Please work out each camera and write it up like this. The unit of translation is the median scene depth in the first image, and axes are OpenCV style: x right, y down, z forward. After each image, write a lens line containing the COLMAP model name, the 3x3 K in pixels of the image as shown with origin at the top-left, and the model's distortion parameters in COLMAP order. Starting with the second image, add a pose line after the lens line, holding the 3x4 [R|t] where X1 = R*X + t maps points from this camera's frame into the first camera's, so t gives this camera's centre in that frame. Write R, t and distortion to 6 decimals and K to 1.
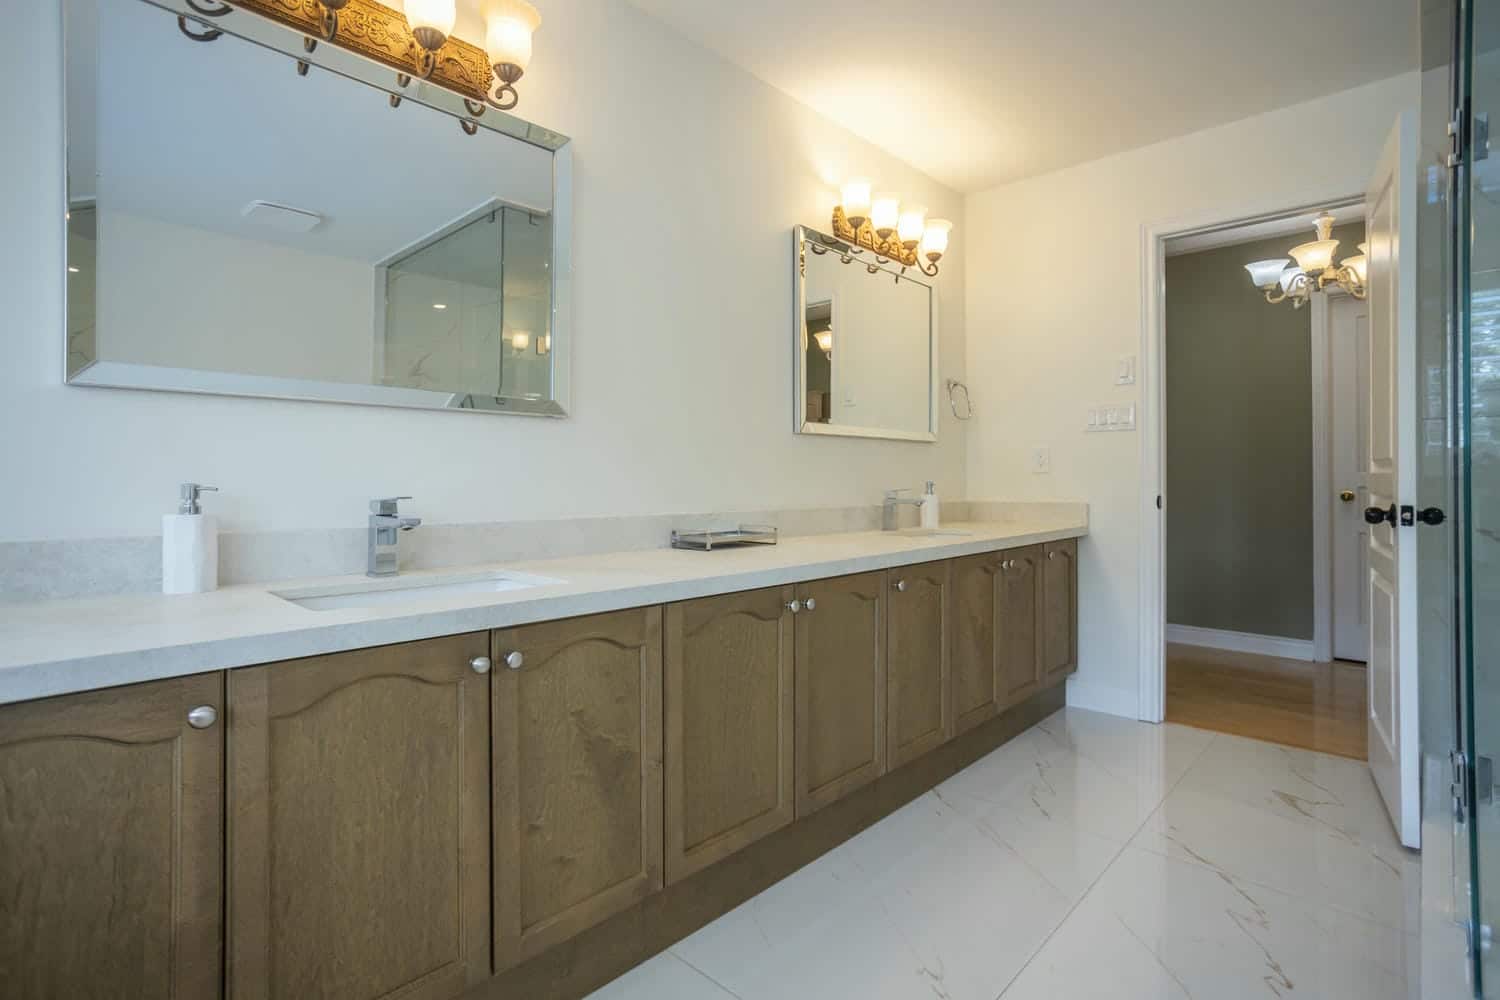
lens RADIAL K [[740.7, 0, 736.2], [0, 740.7, 483.0], [0, 0, 1]] dist [-0.048340, 0.029434]
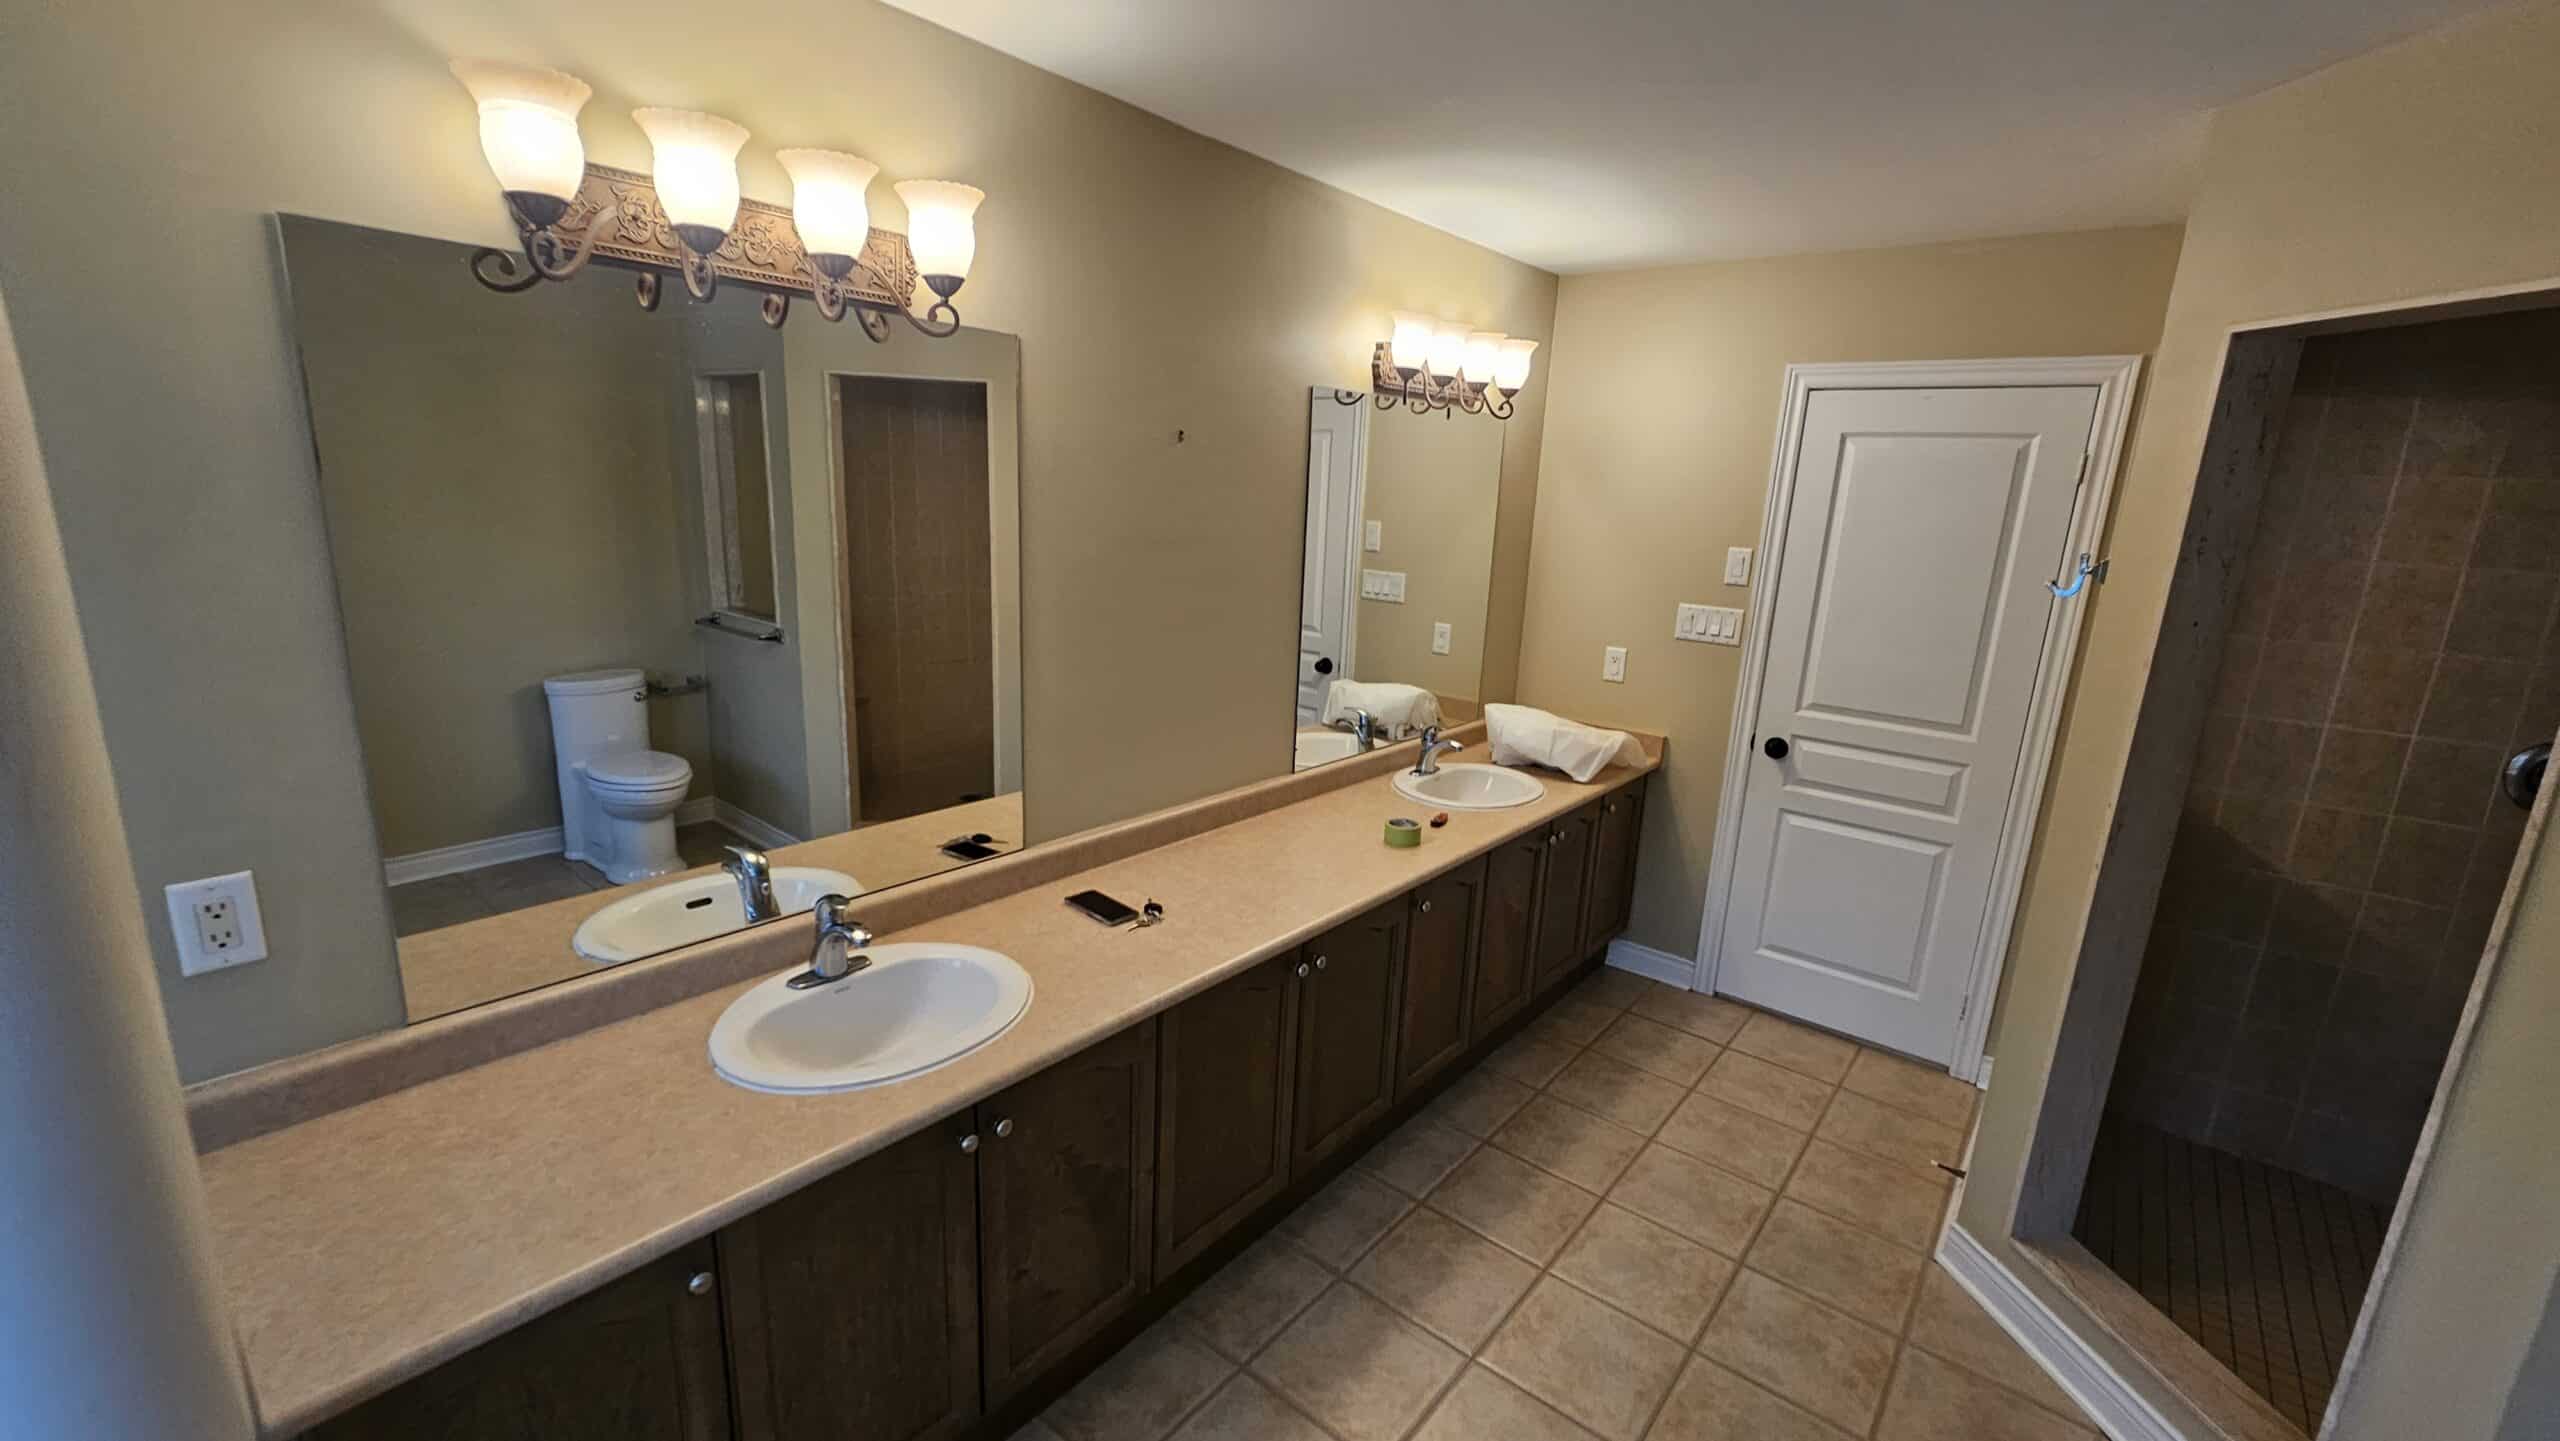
lens RADIAL K [[1038.0, 0, 1272.9], [0, 1038.0, 746.0], [0, 0, 1]] dist [0.003478, 0.000306]
pose [[0.996524, 0.029255, 0.077995, -0.064240], [-0.047502, 0.968721, 0.243564, -0.421199], [-0.068430, -0.246422, 0.966744, -0.115174]]
